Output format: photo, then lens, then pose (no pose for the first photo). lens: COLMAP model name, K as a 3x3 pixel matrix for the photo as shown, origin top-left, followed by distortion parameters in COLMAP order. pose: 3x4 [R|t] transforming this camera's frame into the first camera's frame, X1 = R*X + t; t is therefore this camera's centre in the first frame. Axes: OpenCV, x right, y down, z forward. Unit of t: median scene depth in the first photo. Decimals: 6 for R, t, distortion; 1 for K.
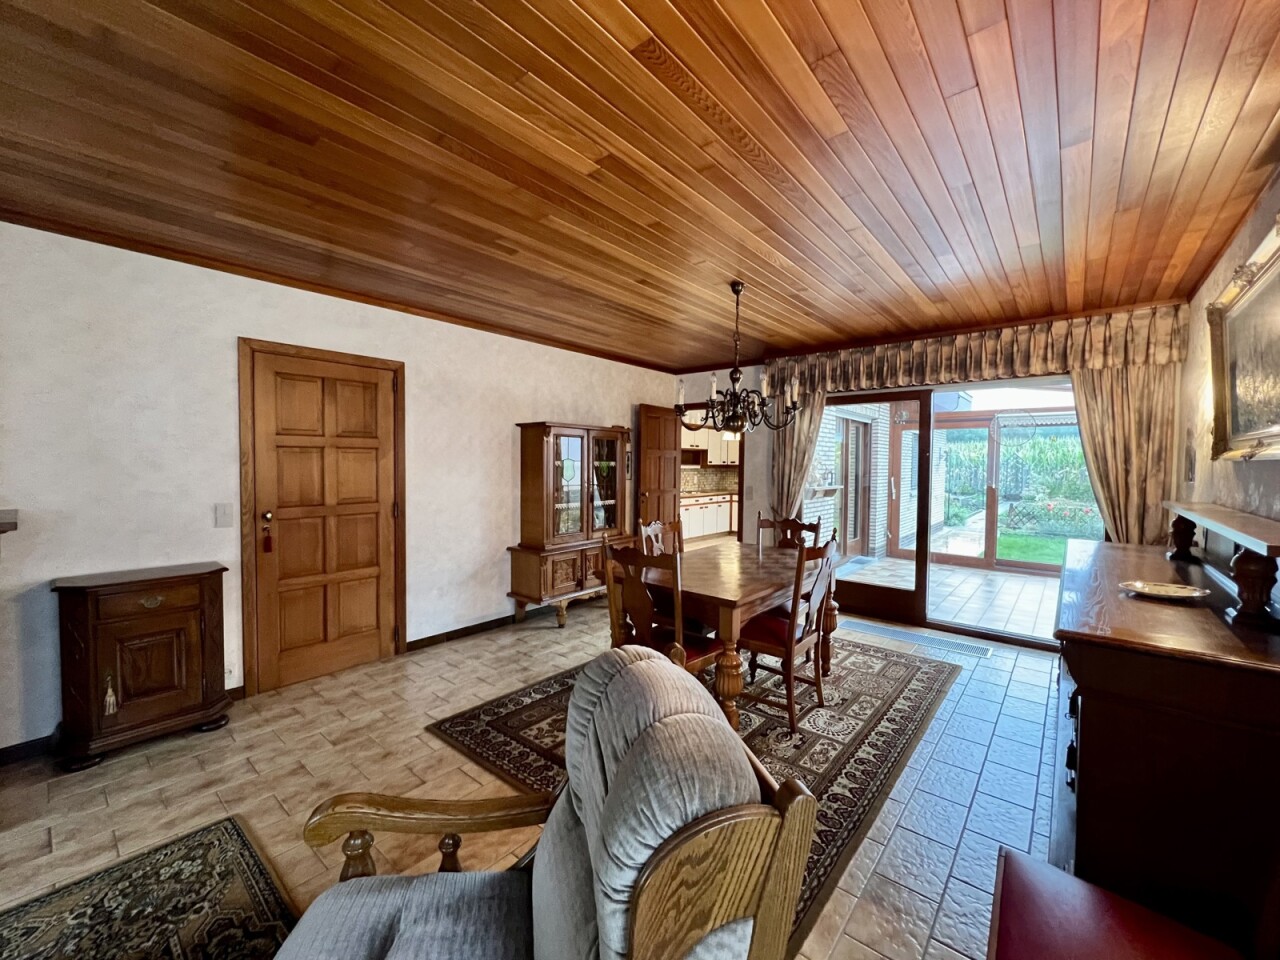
lens RADIAL K [[516.4, 0, 640.0], [0, 516.4, 480.0], [0, 0, 1]] dist [-0.000325, 0.000263]
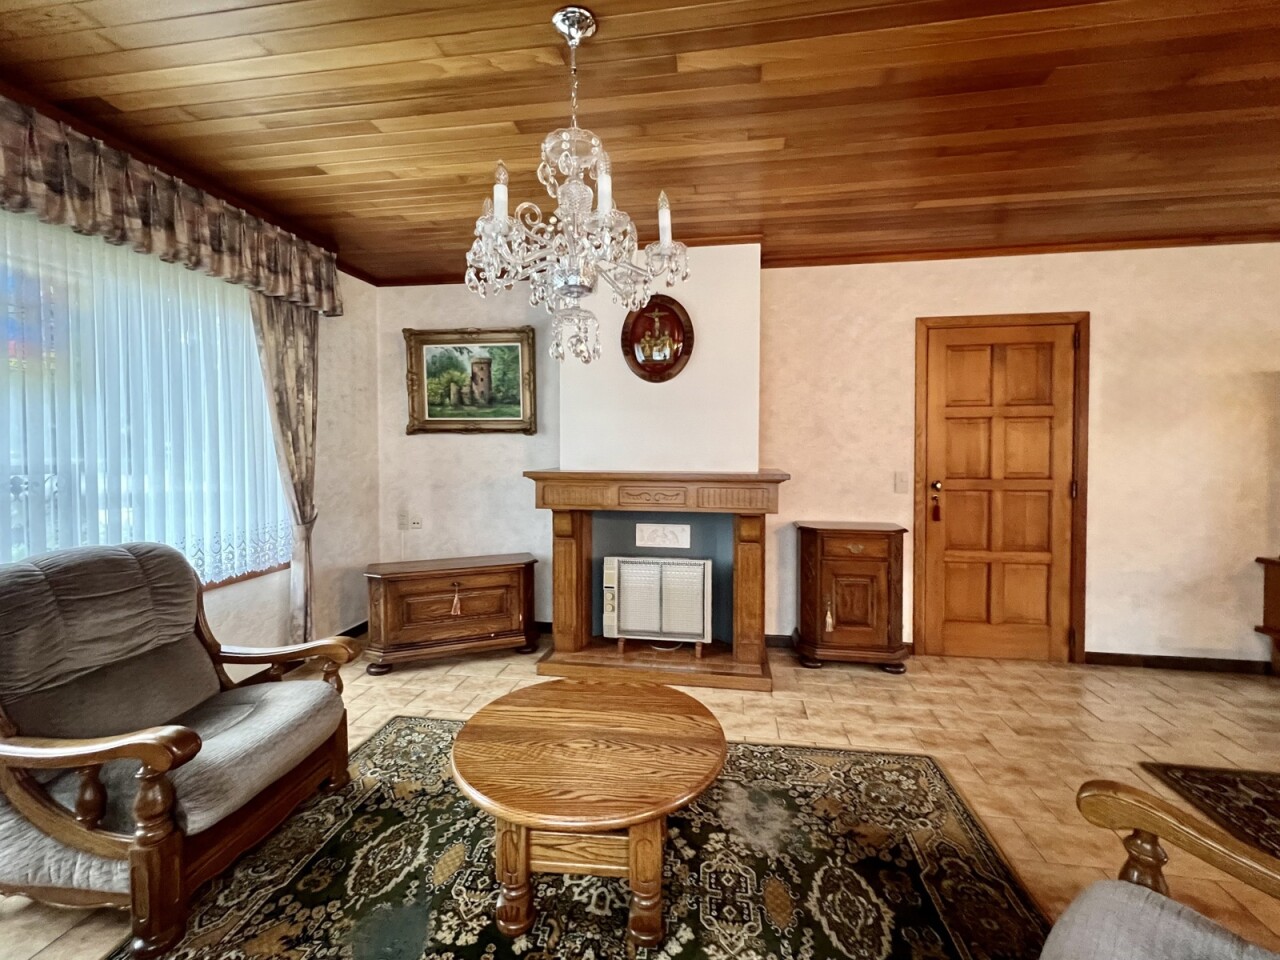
lens RADIAL K [[550.0, 0, 640.3], [0, 550.0, 460.7], [0, 0, 1]] dist [-0.000268, 0.000307]
pose [[0.515977, 0.009667, -0.856548, -0.084704], [-0.023850, 0.999711, -0.003084, 0.036842], [0.856270, 0.022020, 0.516059, -0.077311]]
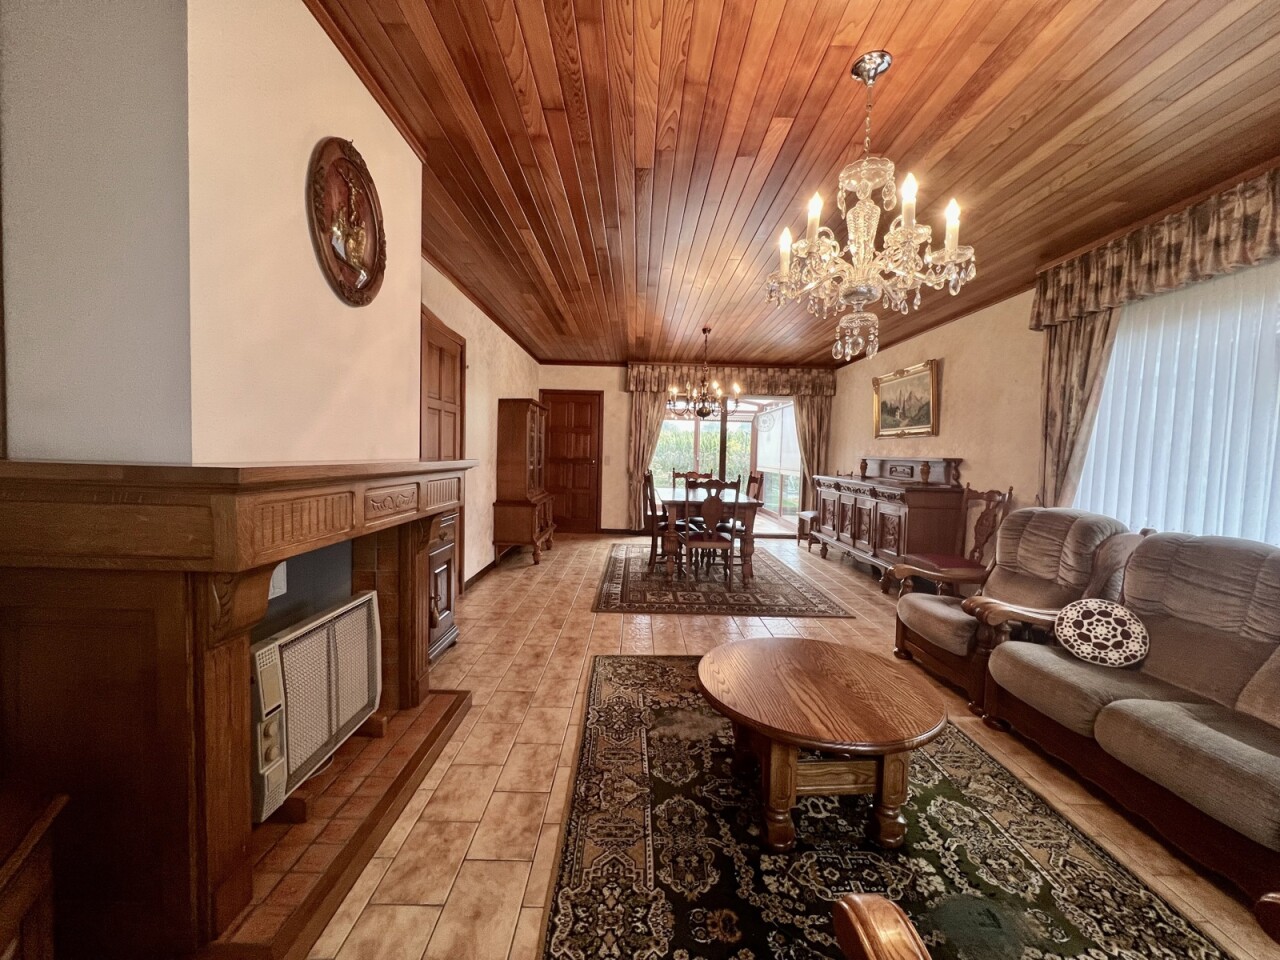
lens RADIAL K [[511.4, 0, 640.0], [0, 511.4, 480.0], [0, 0, 1]] dist [0.001786, 0.000388]
pose [[0.760578, -0.025485, 0.648746, -1.078765], [0.004292, 0.999405, 0.034228, 0.056843], [-0.649232, -0.023249, 0.760235, -0.141040]]
